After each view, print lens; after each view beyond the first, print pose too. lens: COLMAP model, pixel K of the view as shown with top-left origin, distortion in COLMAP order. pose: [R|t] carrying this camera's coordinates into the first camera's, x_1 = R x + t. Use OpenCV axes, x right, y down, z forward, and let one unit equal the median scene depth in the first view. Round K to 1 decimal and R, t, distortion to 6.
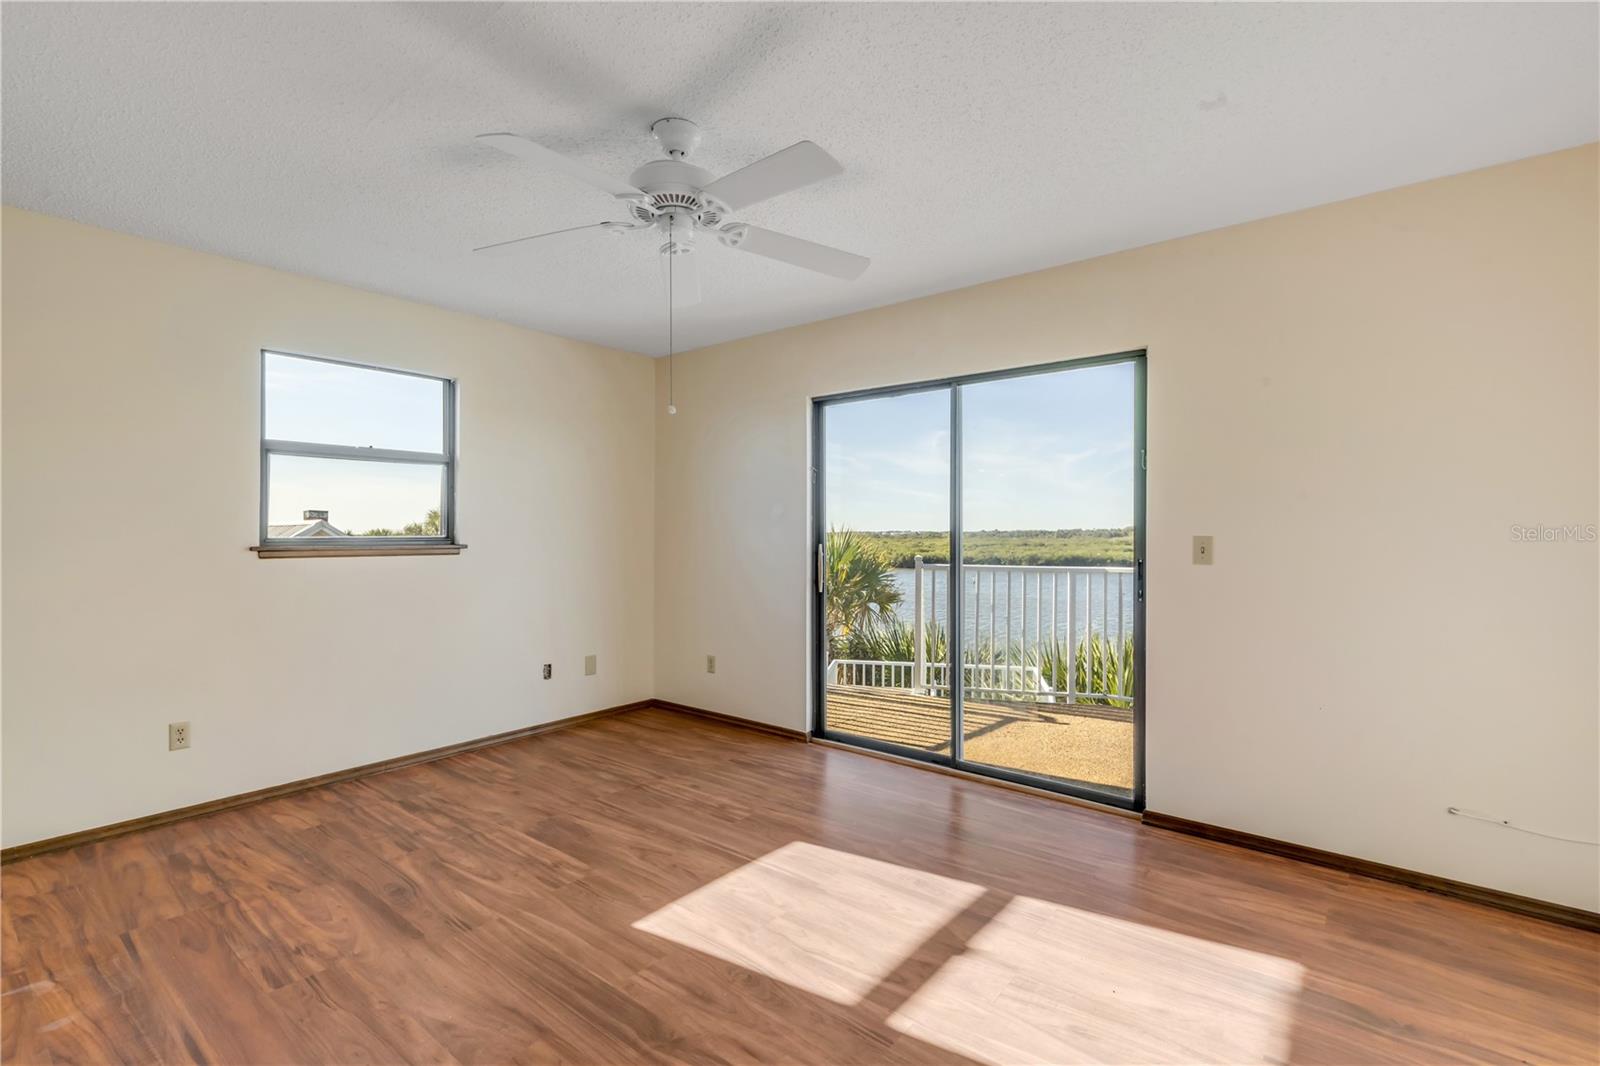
lens RADIAL K [[716.7, 0, 810.6], [0, 716.7, 521.9], [0, 0, 1]] dist [0.005503, -0.000586]
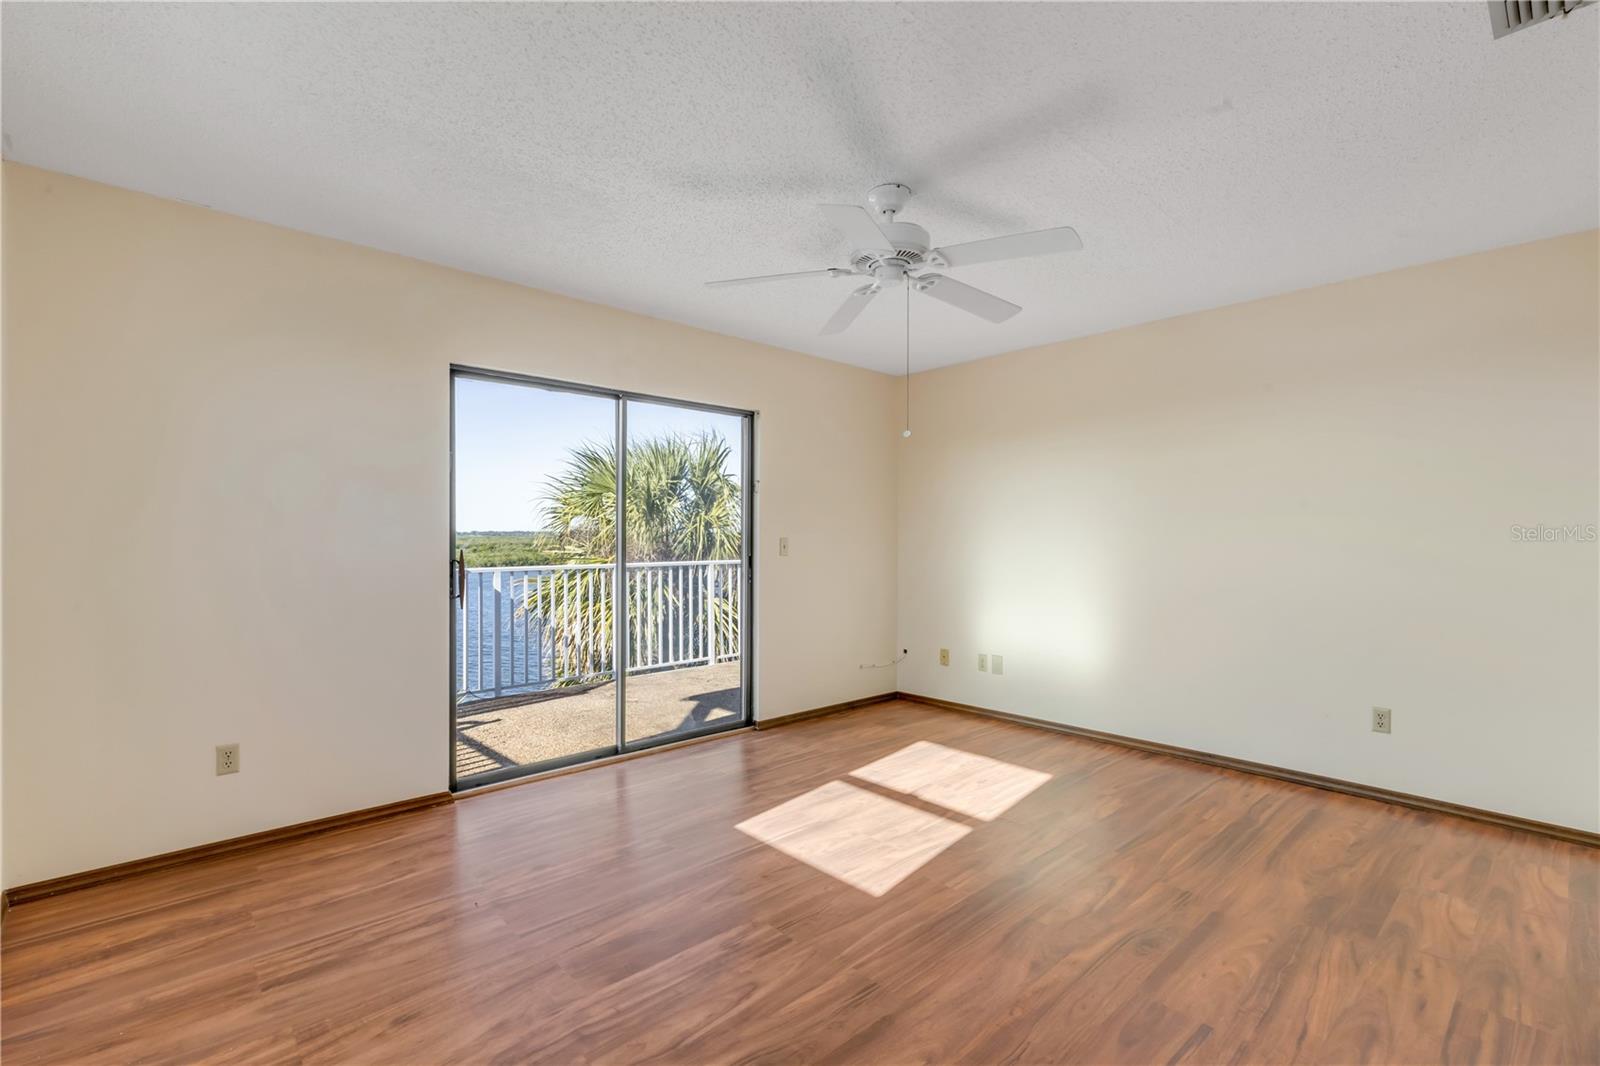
lens RADIAL K [[716.7, 0, 781.1], [0, 716.7, 527.8], [0, 0, 1]] dist [0.005503, -0.000586]
pose [[0.169944, 0.009958, 0.985403, -1.144445], [-0.017045, 0.999829, -0.007164, 0.009177], [-0.985306, -0.015579, 0.170085, 0.810005]]
